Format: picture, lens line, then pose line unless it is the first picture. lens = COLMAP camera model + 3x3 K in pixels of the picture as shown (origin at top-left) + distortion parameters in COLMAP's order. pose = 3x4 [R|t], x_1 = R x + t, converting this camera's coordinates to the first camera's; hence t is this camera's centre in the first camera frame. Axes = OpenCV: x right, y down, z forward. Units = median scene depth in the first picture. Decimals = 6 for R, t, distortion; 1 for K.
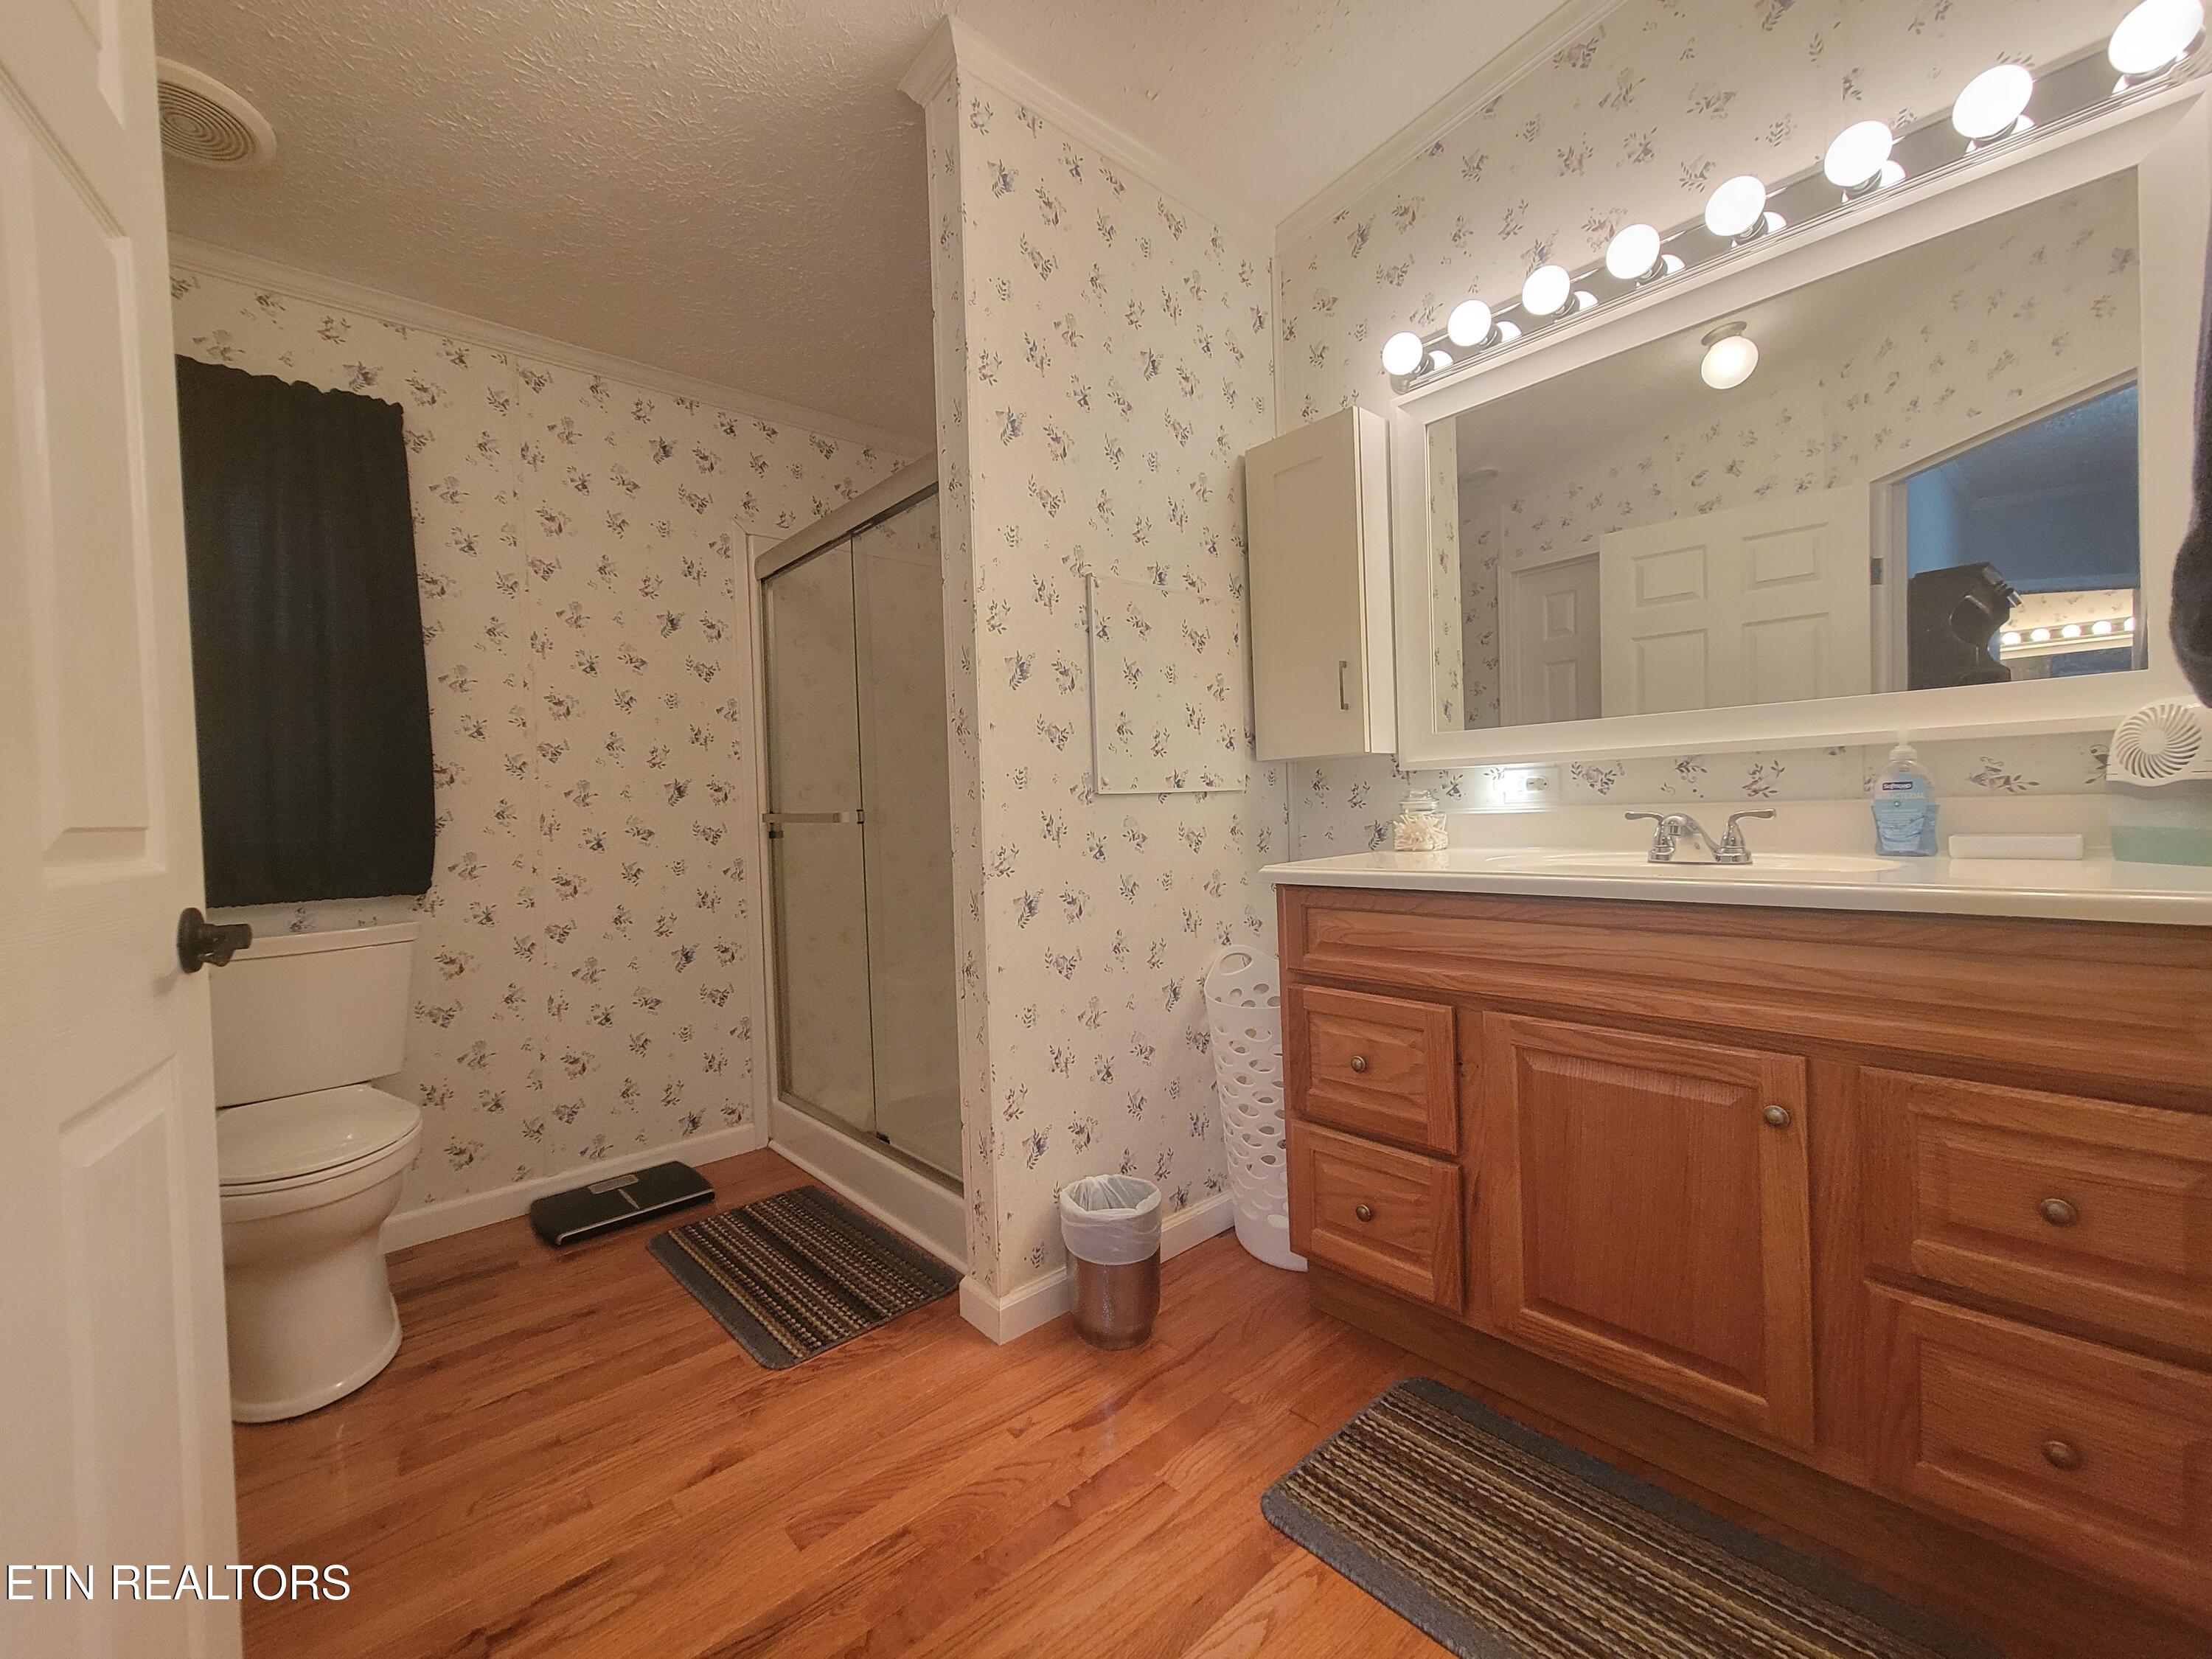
lens RADIAL K [[930.9, 0, 1106.0], [0, 930.9, 829.5], [0, 0, 1]] dist [0.001356, 0.000764]
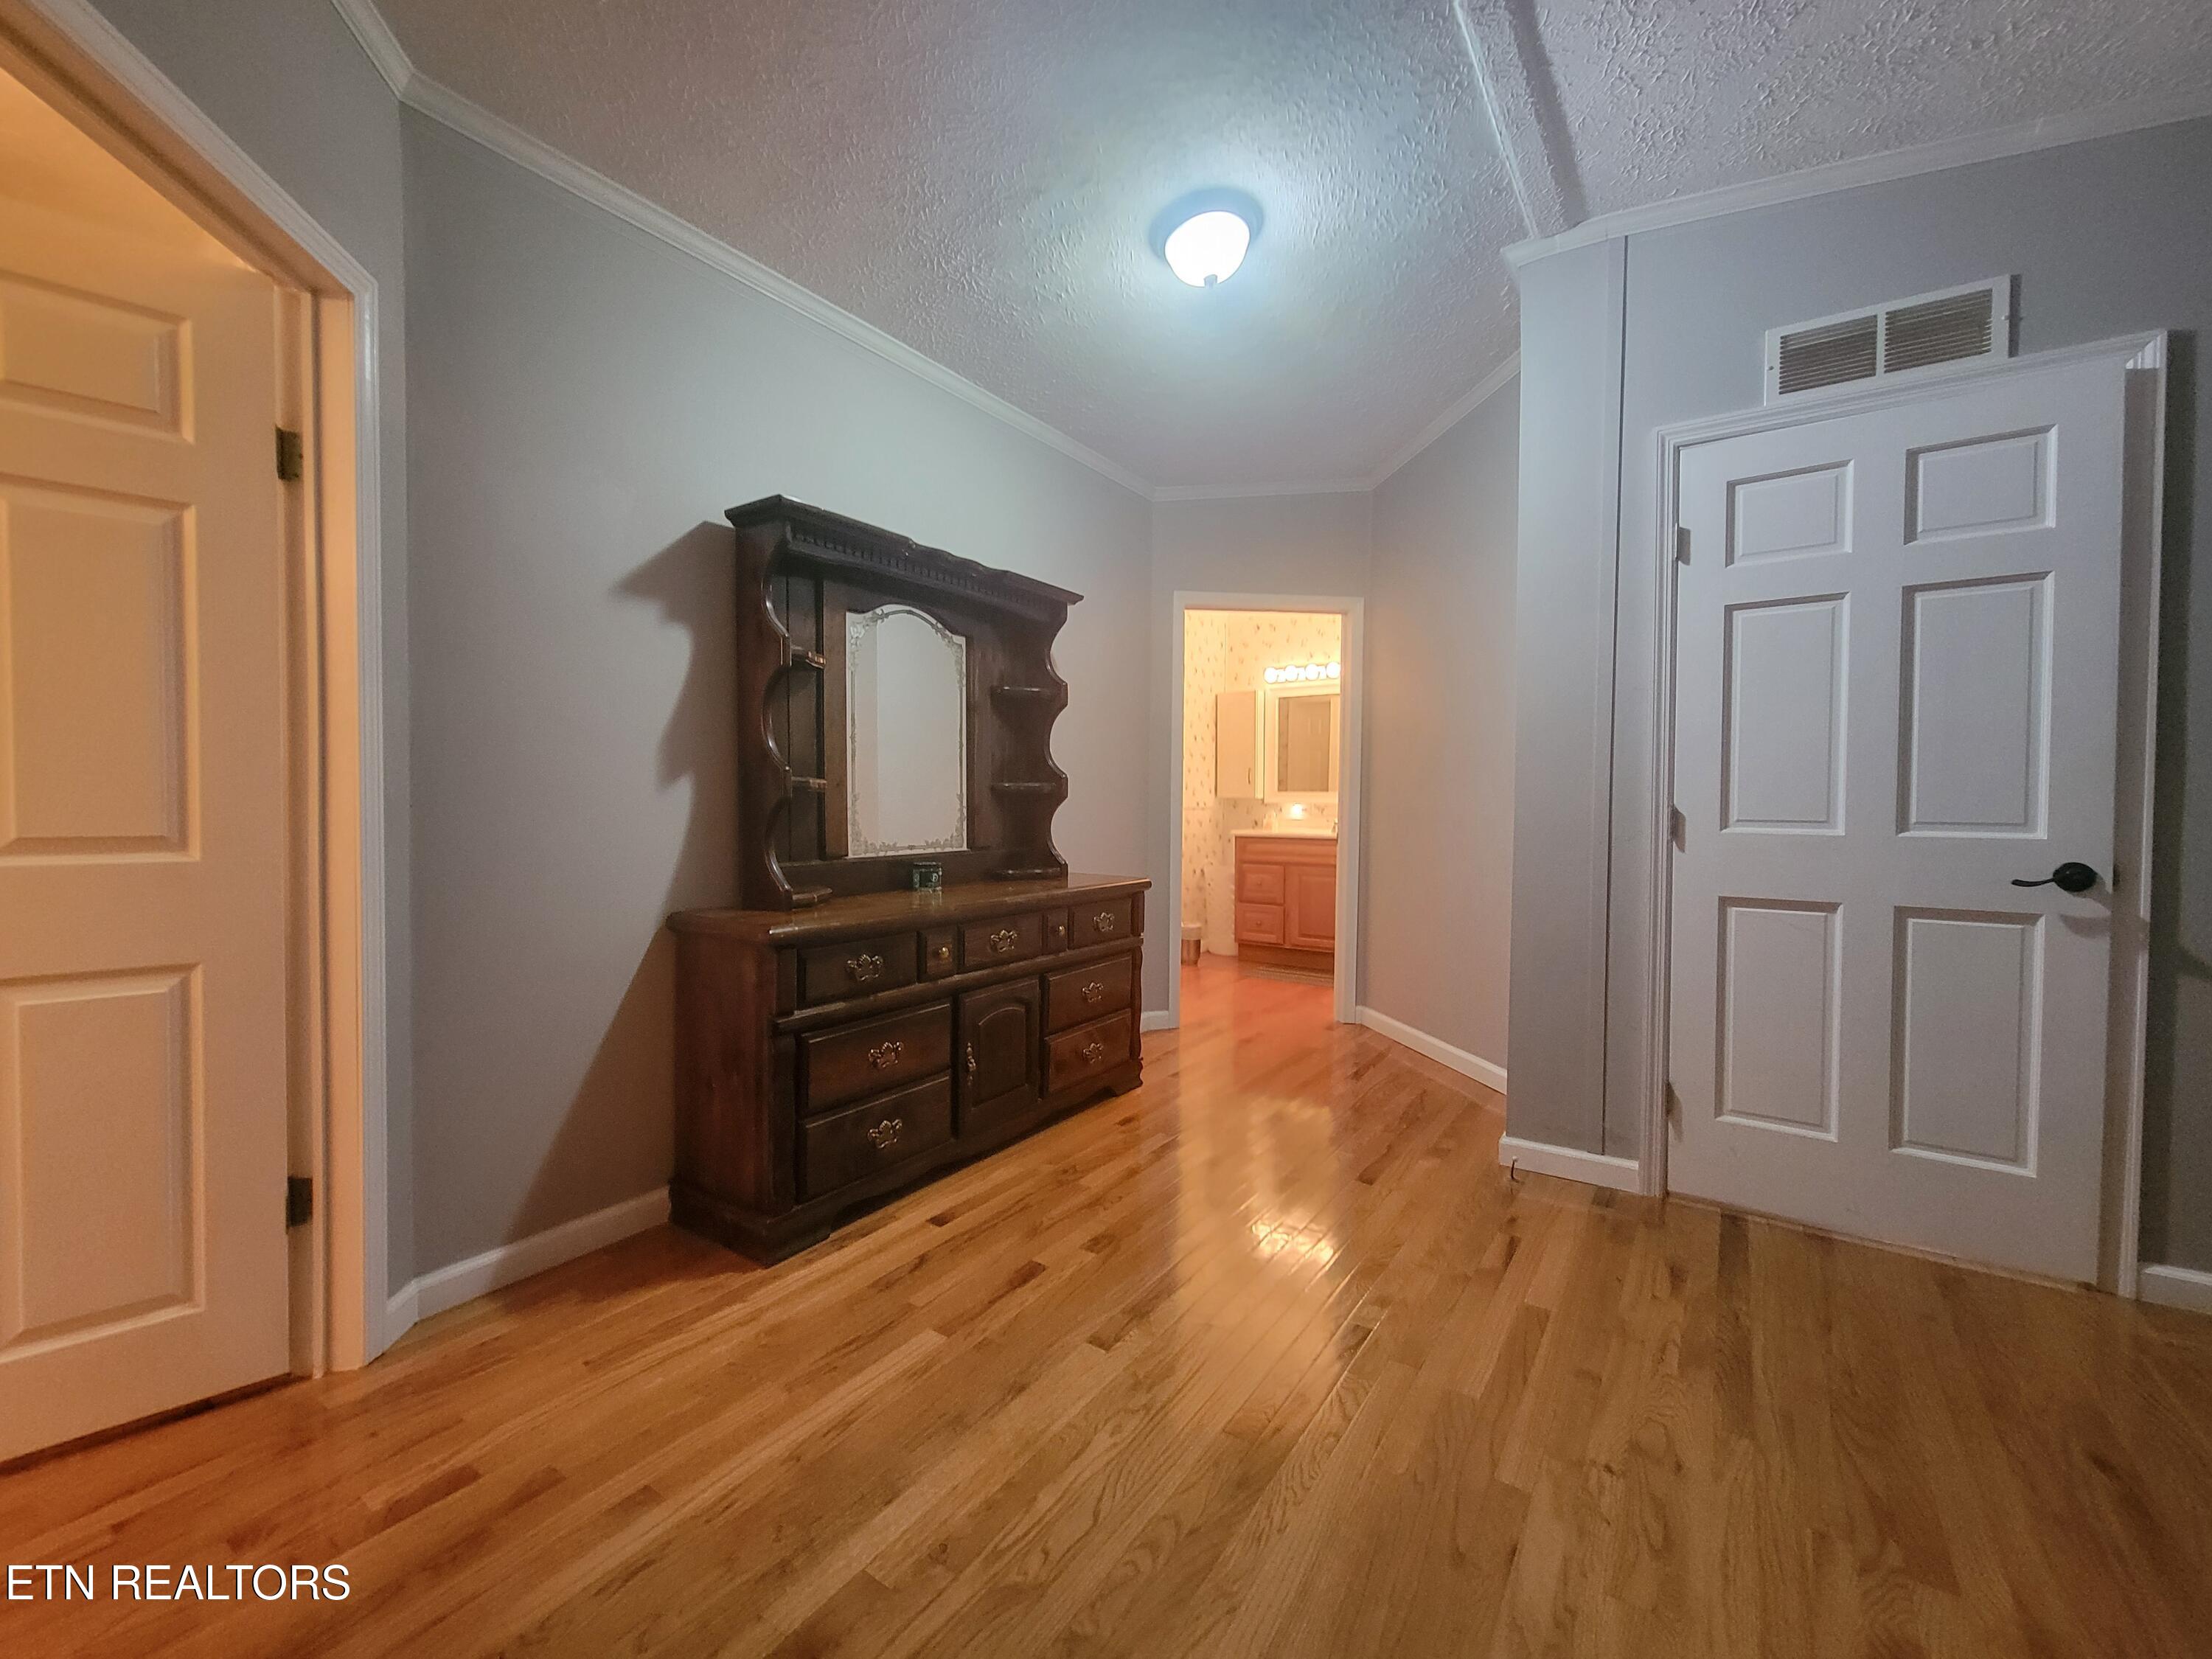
lens RADIAL K [[930.9, 0, 1106.0], [0, 930.9, 829.5], [0, 0, 1]] dist [0.001356, 0.000764]
pose [[0.974735, 0.032625, 0.220969, -0.951938], [-0.030283, 0.999444, -0.013978, 0.091471], [-0.221302, 0.006933, 0.975181, -2.062825]]
